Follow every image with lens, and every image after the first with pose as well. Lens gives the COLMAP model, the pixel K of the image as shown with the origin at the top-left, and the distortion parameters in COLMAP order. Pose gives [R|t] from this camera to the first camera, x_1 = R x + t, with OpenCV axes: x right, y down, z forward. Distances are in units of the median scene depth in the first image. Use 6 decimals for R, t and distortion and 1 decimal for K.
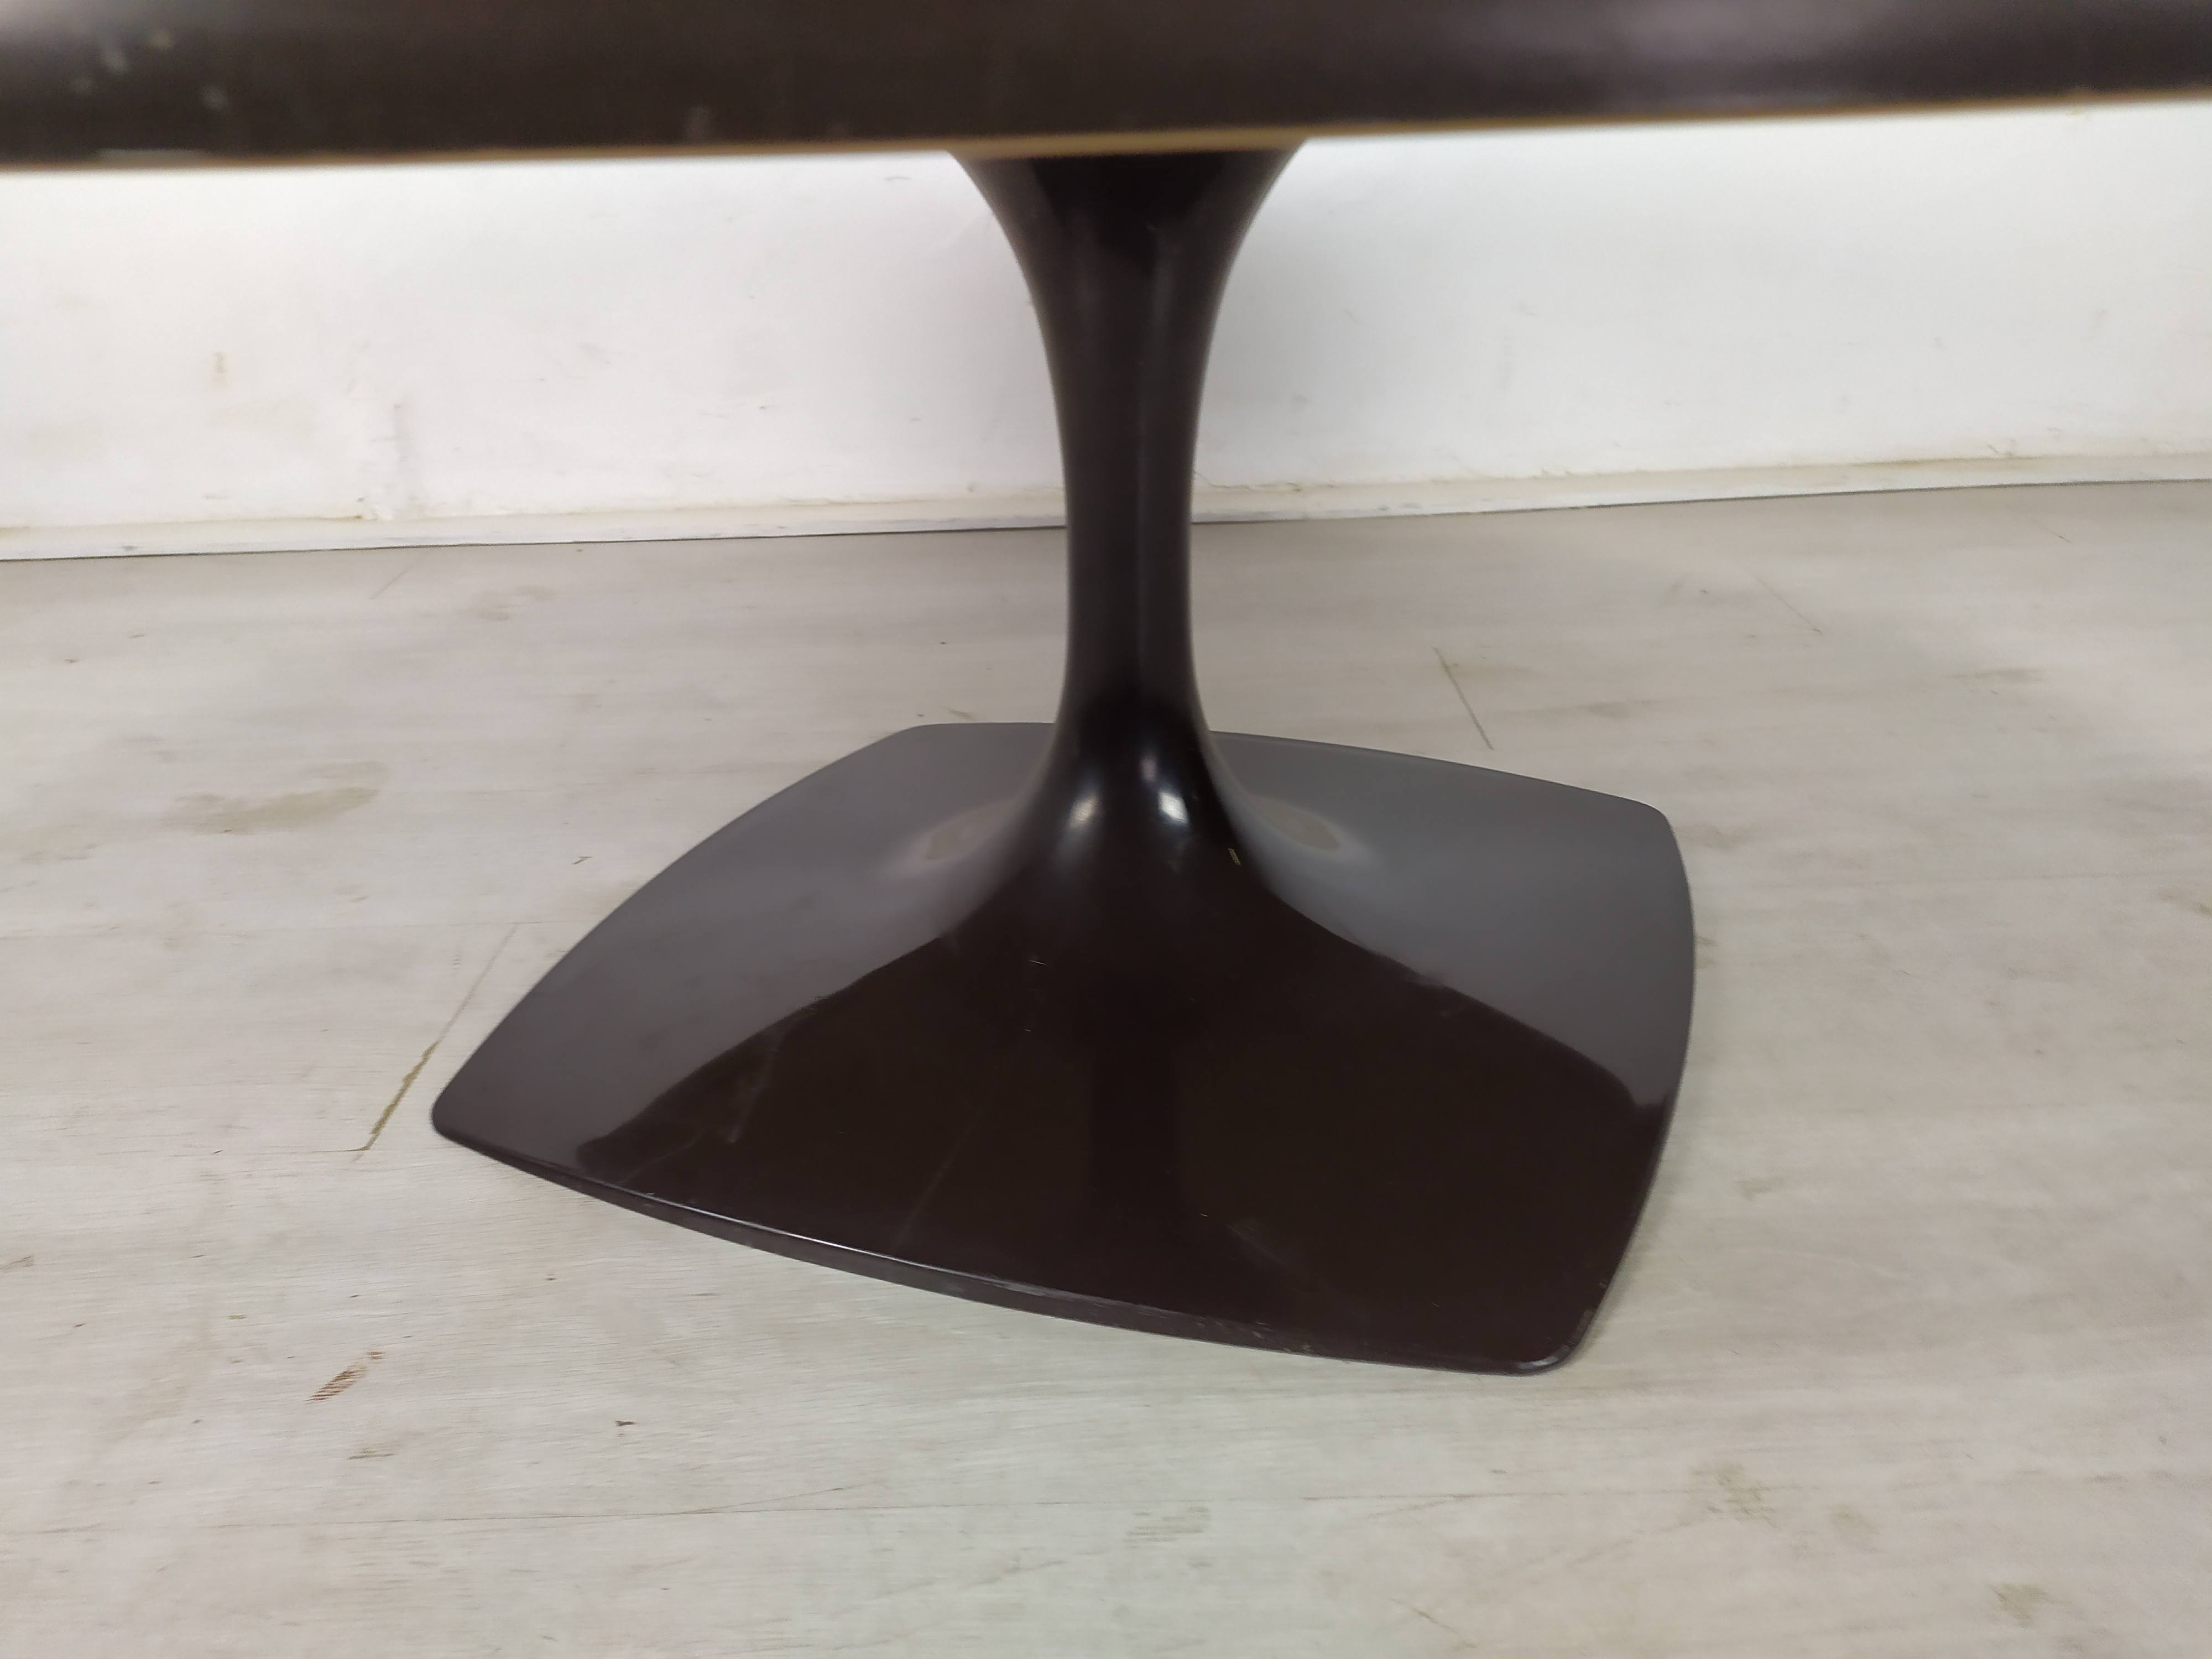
lens RADIAL K [[1621.6, 0, 1101.8], [0, 1621.6, 823.7], [0, 0, 1]] dist [0.018694, -0.023318]
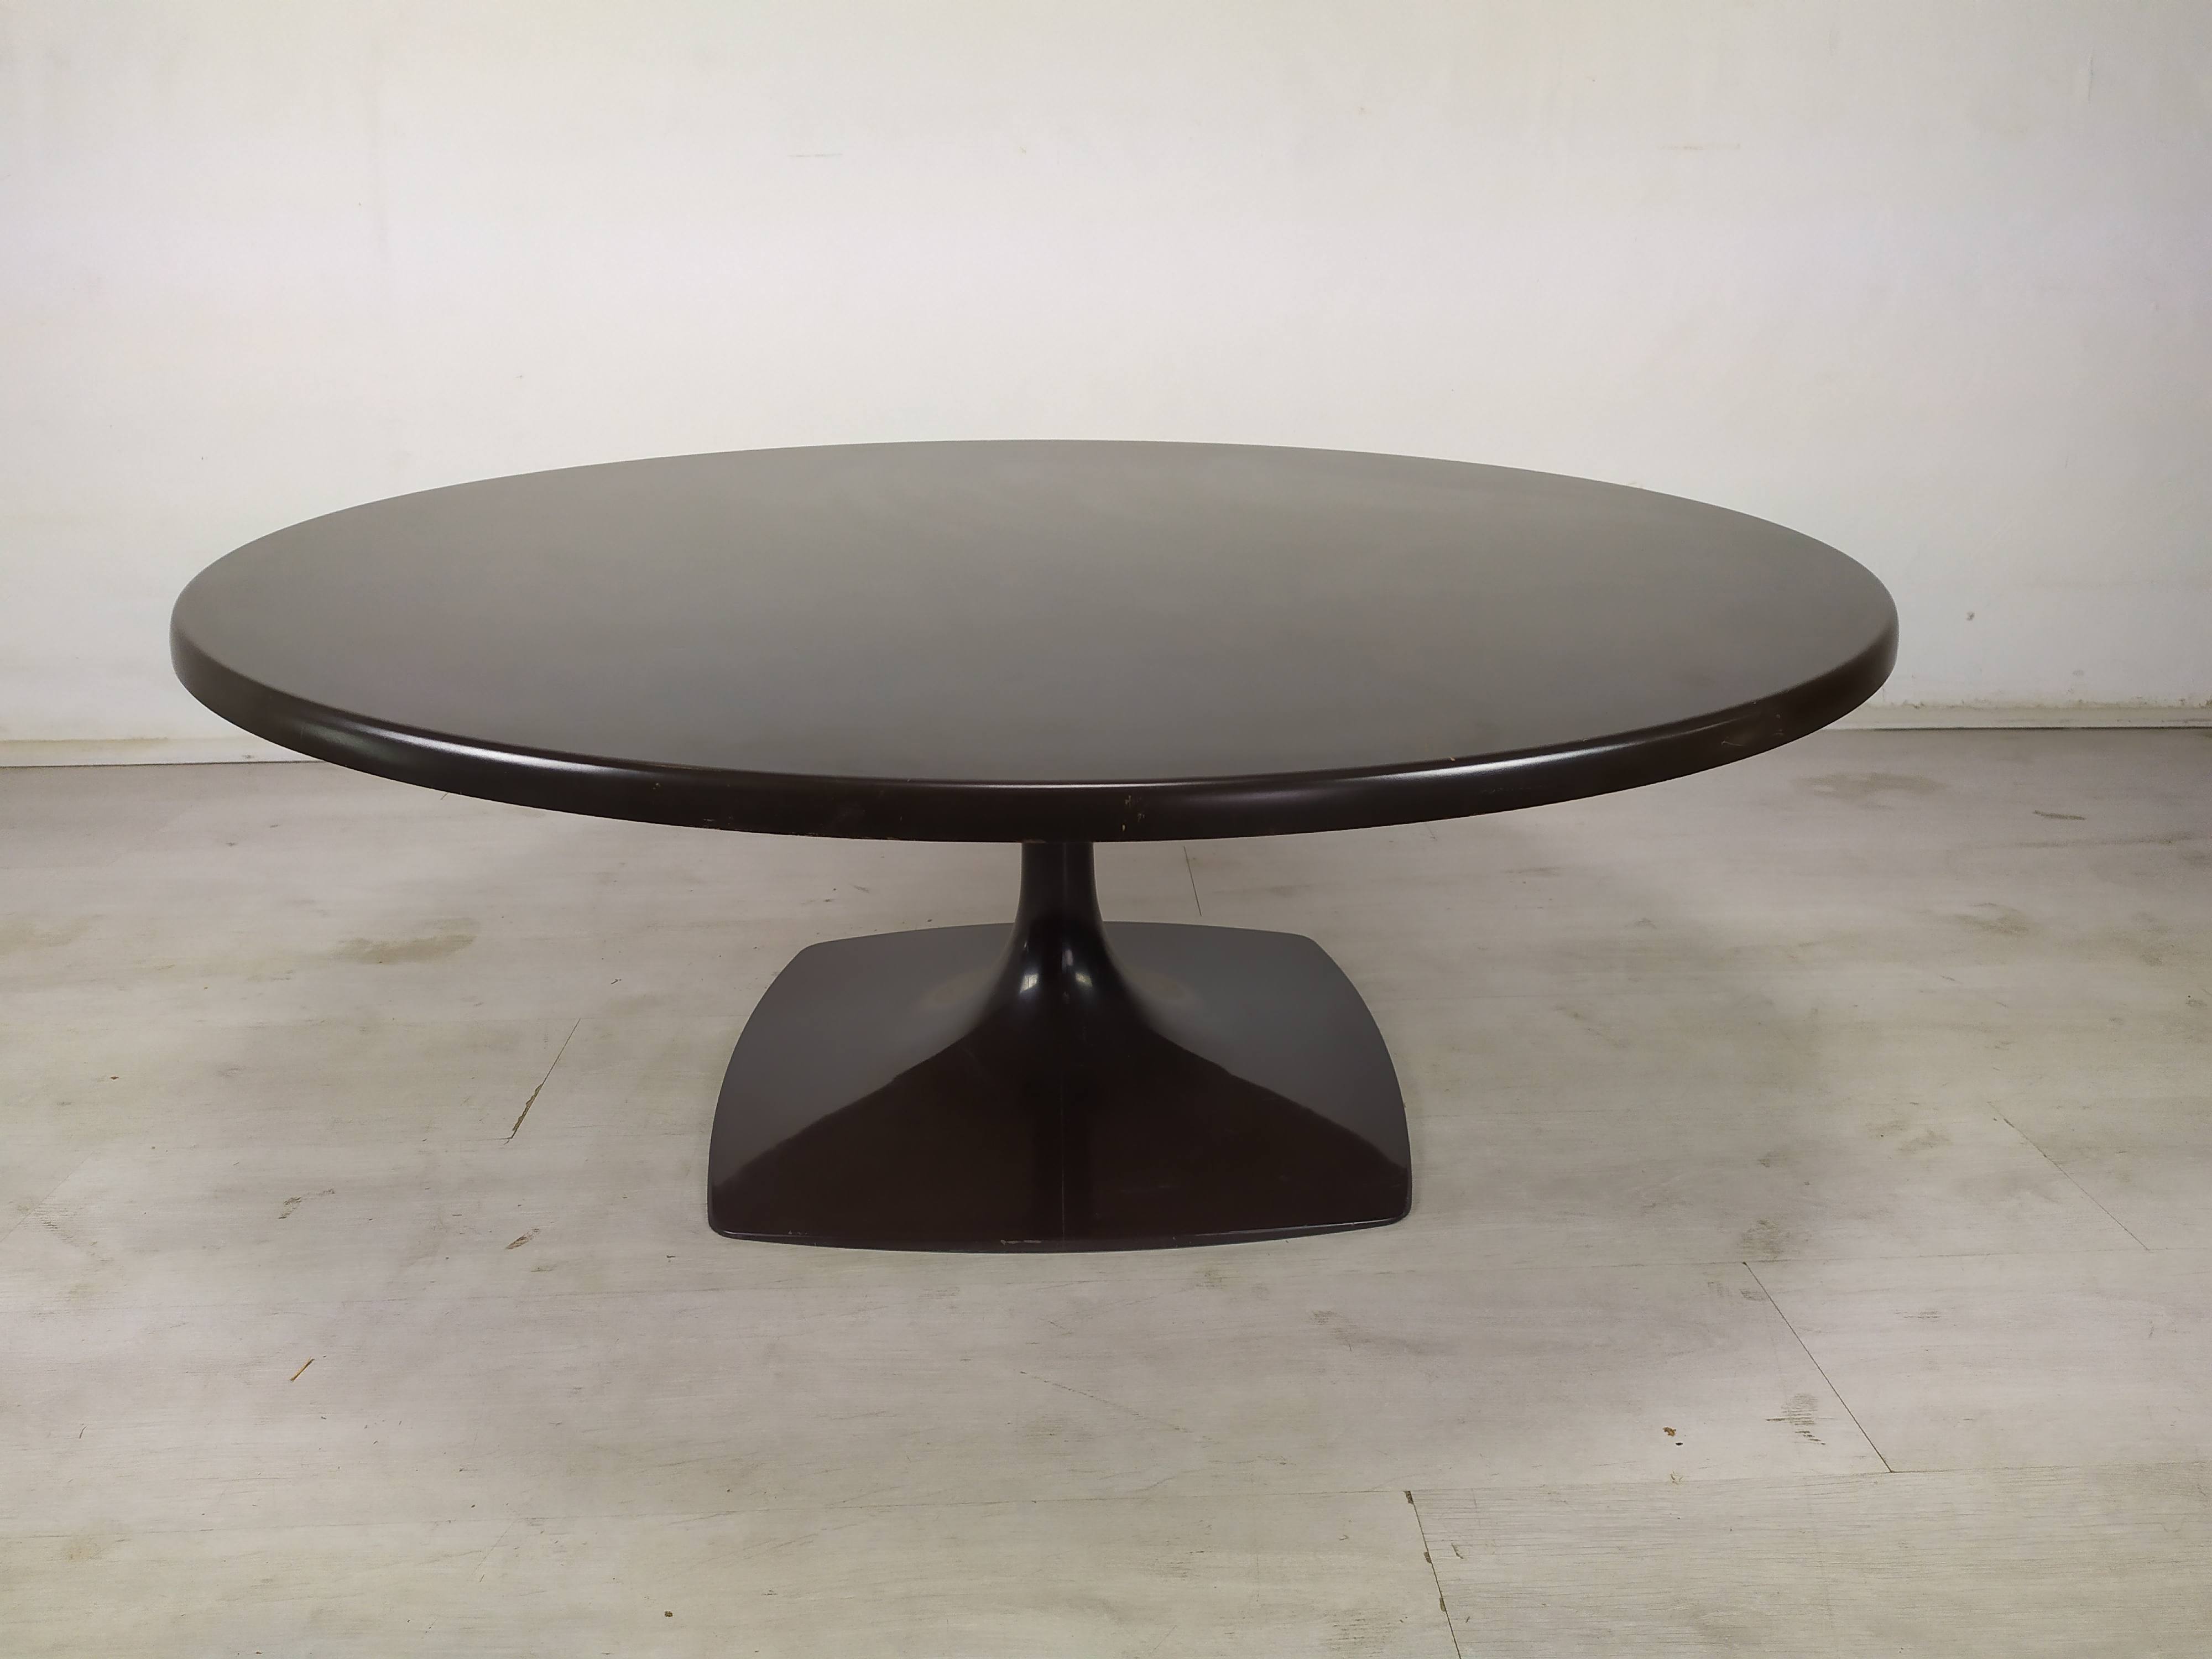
lens RADIAL K [[1571.2, 0, 1104.3], [0, 1571.2, 850.1], [0, 0, 1]] dist [0.043055, -0.038393]
pose [[0.998477, 0.012671, 0.053686, 0.099530], [-0.008402, 0.996839, -0.079007, 0.015819], [-0.054518, 0.078436, 0.995427, -0.777007]]
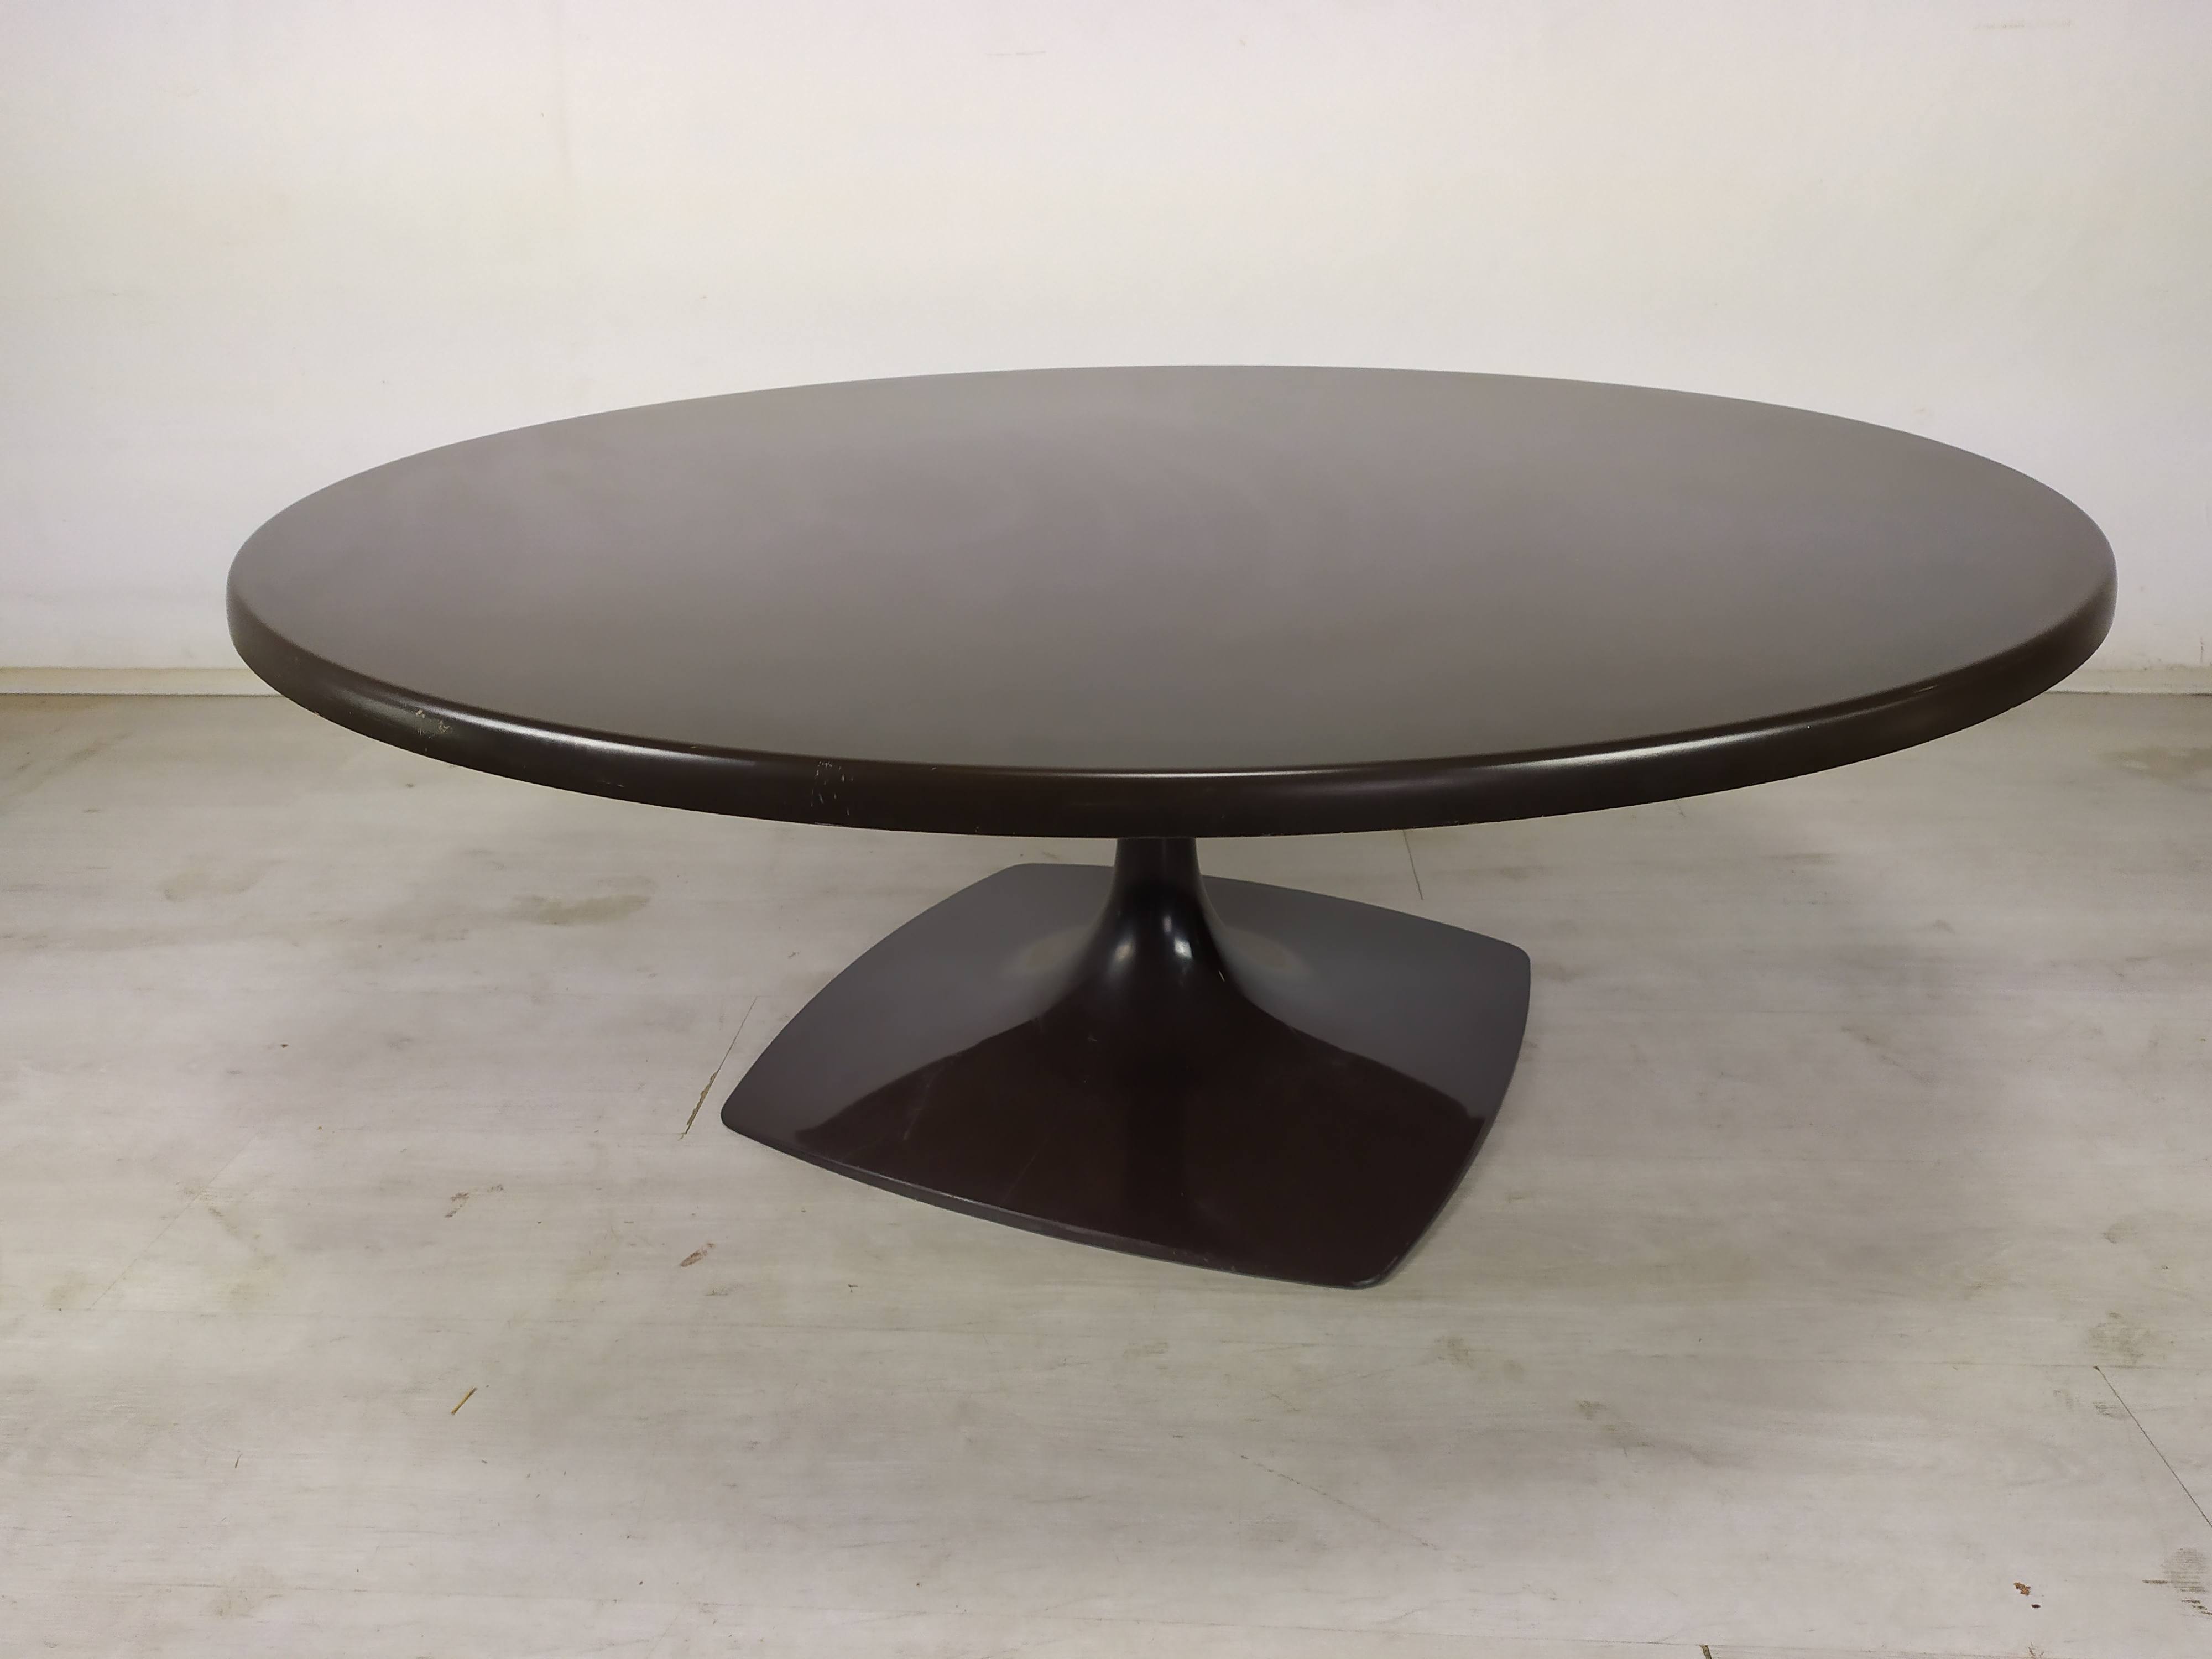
lens RADIAL K [[1571.2, 0, 1110.3], [0, 1571.2, 877.0], [0, 0, 1]] dist [0.043055, -0.038393]
pose [[0.998254, 0.042213, -0.041325, 0.037567], [-0.042518, 0.999074, -0.006530, -0.069764], [0.041011, 0.008275, 0.999124, -0.589448]]
